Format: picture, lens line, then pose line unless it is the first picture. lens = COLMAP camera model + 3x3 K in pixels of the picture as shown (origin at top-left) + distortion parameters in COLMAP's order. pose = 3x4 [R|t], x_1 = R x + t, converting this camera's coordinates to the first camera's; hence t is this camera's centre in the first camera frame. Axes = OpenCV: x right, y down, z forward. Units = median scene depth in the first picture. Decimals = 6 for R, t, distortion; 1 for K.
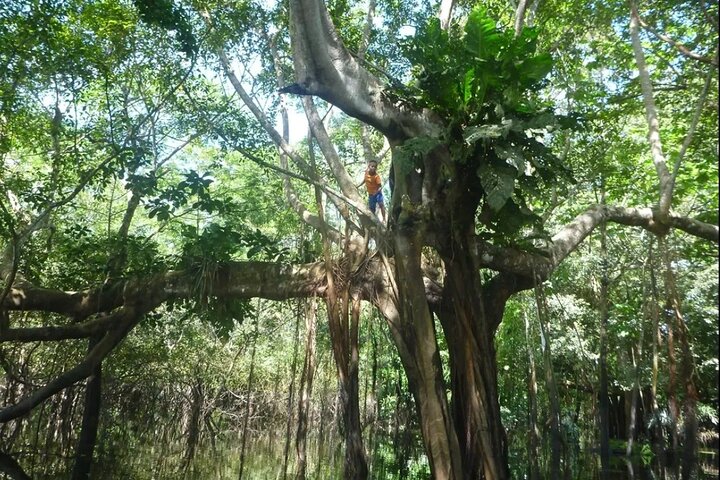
lens RADIAL K [[572.3, 0, 360.0], [0, 572.3, 240.0], [0, 0, 1]] dist [-0.076124, 0.001189]
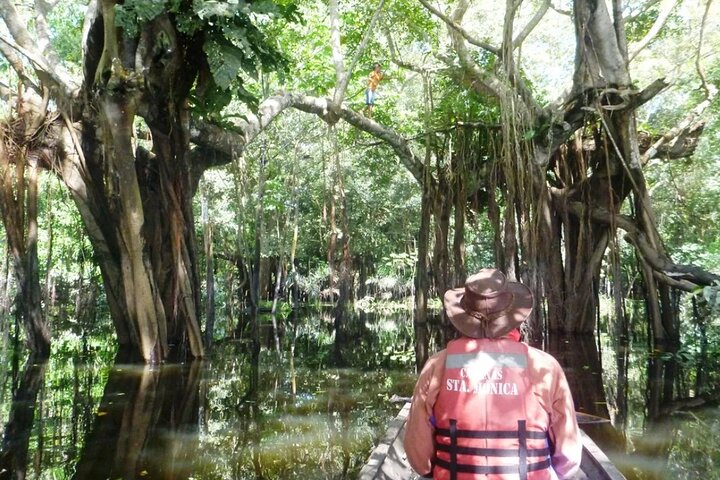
lens RADIAL K [[572.3, 0, 360.0], [0, 572.3, 240.0], [0, 0, 1]] dist [-0.076124, 0.001189]
pose [[0.810797, -0.023061, 0.584873, -0.135088], [-0.107818, 0.976241, 0.187958, -0.003919], [-0.575312, -0.215455, 0.789047, -0.011202]]
